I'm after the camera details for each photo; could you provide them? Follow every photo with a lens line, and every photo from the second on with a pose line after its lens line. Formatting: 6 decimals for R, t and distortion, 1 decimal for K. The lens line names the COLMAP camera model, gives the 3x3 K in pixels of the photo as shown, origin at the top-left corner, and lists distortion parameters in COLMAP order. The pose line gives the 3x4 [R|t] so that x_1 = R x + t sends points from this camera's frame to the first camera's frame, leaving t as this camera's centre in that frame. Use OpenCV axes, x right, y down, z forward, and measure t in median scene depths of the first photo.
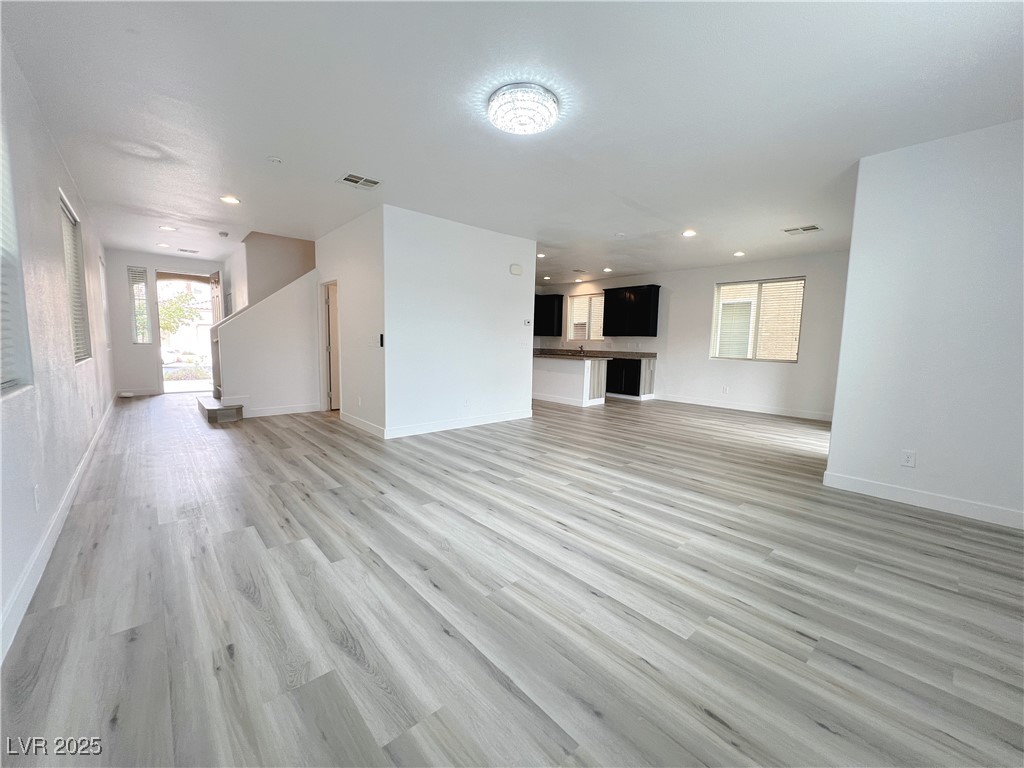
lens RADIAL K [[408.7, 0, 514.0], [0, 408.7, 385.3], [0, 0, 1]] dist [-0.002814, 0.000580]
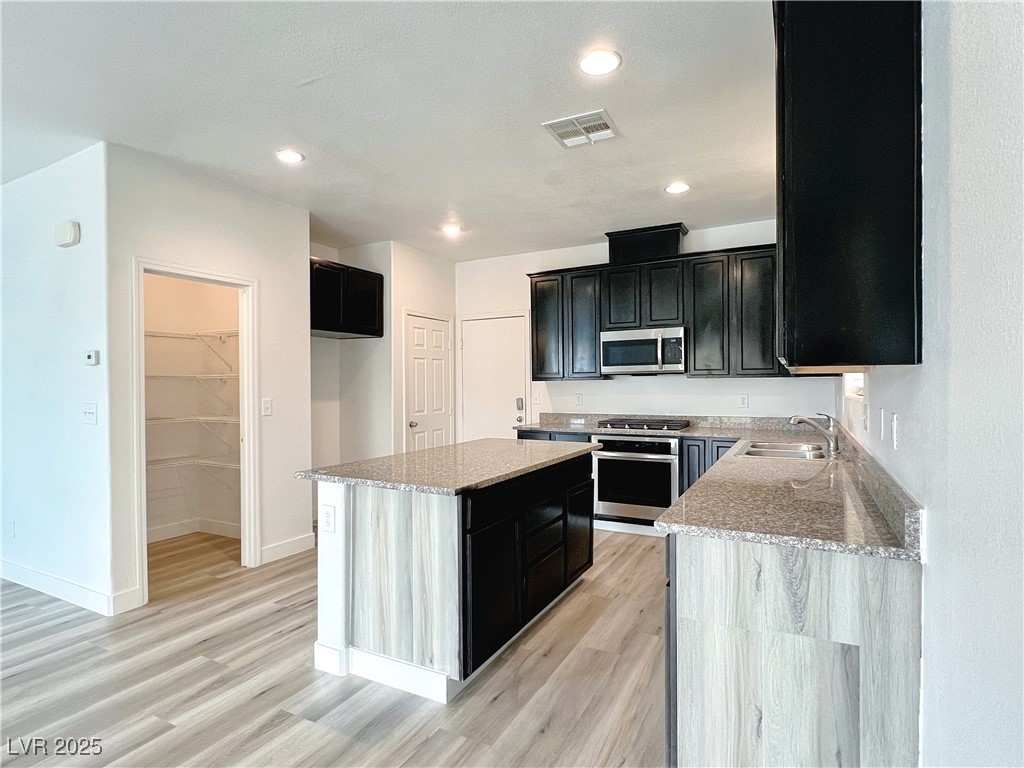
lens RADIAL K [[539.5, 0, 512.7], [0, 539.5, 387.9], [0, 0, 1]] dist [-0.002858, 0.000168]
pose [[0.344306, -0.016920, -0.938705, 1.208574], [-0.086588, 0.995004, -0.049695, -0.254877], [0.934856, 0.098391, 0.341121, 2.268063]]
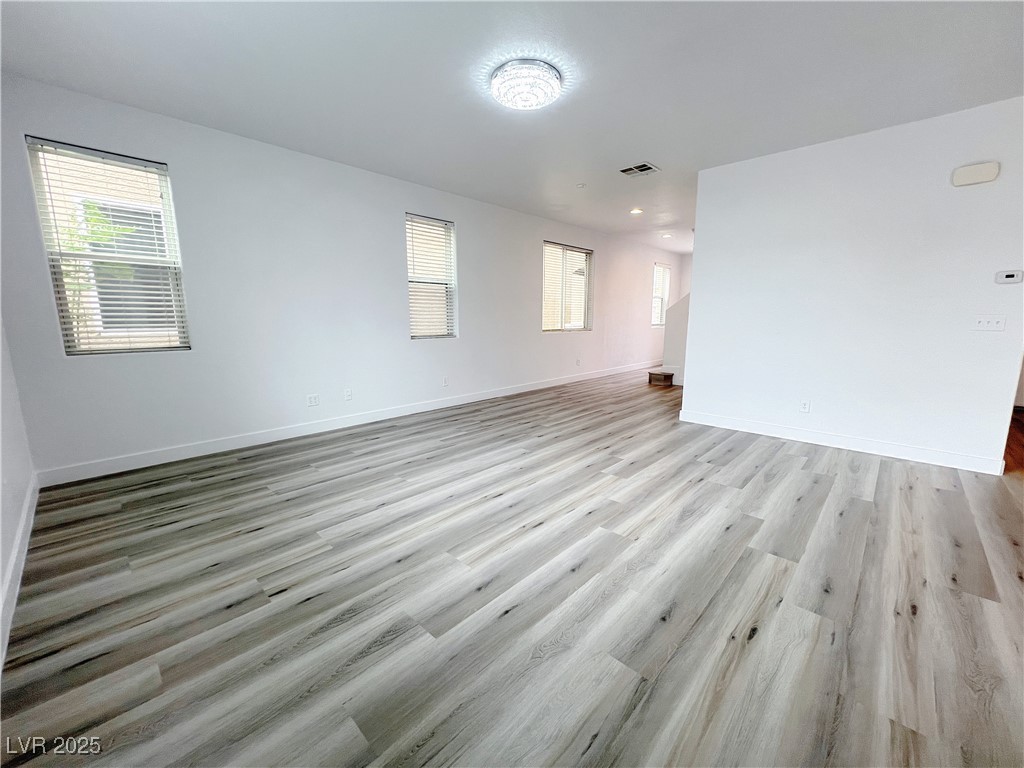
lens RADIAL K [[408.7, 0, 514.0], [0, 408.7, 385.3], [0, 0, 1]] dist [-0.002814, 0.000580]
pose [[0.081183, 0.148690, -0.985546, 0.891313], [-0.105320, 0.984554, 0.139864, -0.066180], [0.991119, 0.092443, 0.095589, 0.749831]]
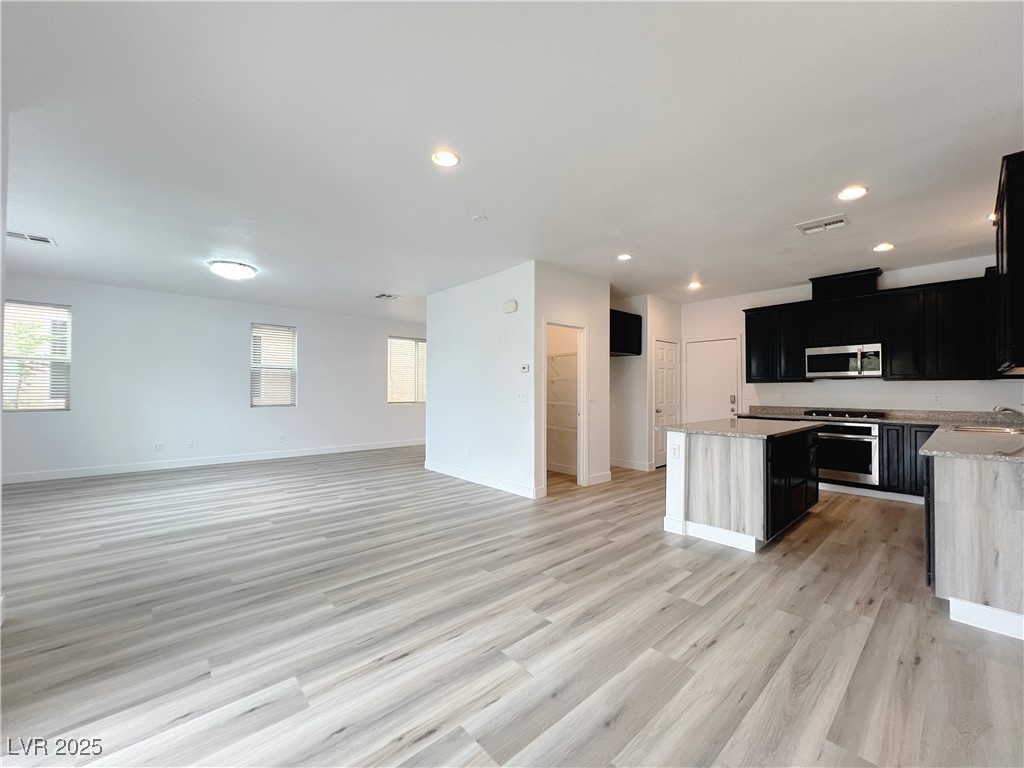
lens RADIAL K [[408.7, 0, 514.0], [0, 408.7, 385.3], [0, 0, 1]] dist [-0.002814, 0.000580]
pose [[0.000309, -0.032443, -0.999474, 1.494923], [-0.110372, 0.993366, -0.032279, -0.181182], [0.993890, 0.110324, -0.003274, 1.867203]]
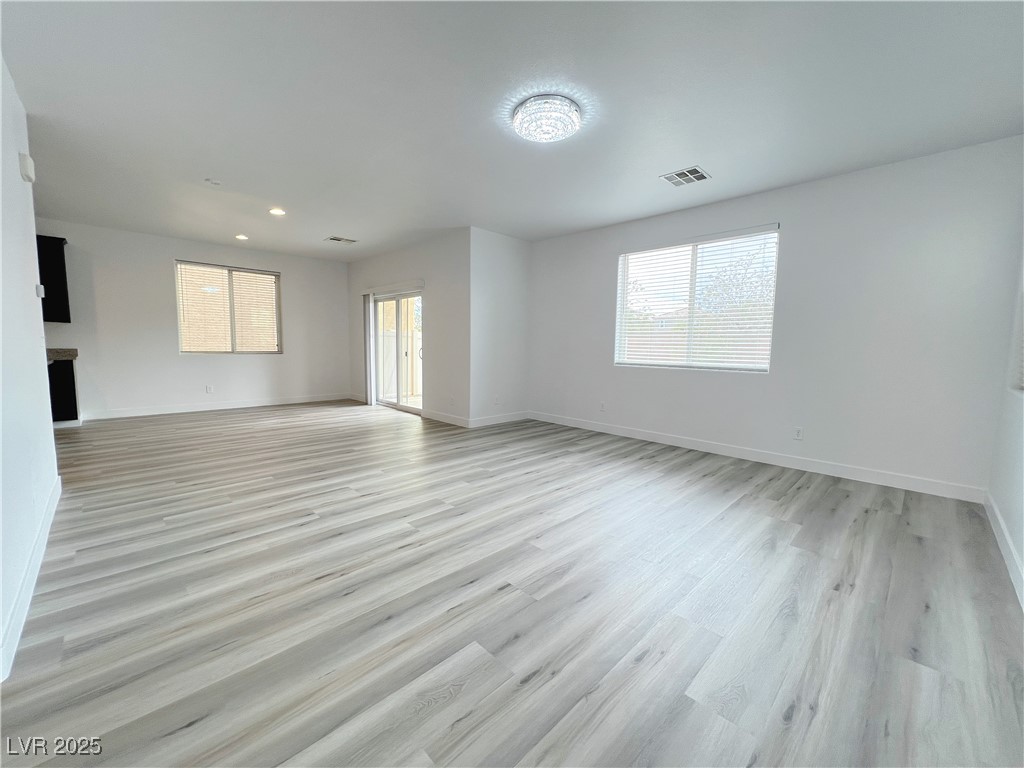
lens RADIAL K [[410.9, 0, 514.3], [0, 410.9, 384.6], [0, 0, 1]] dist [-0.002503, 0.000470]
pose [[-0.052769, -0.118050, 0.991605, -0.872654], [0.089355, 0.988447, 0.122429, -0.110225], [-0.994601, 0.095066, -0.041611, 0.946672]]
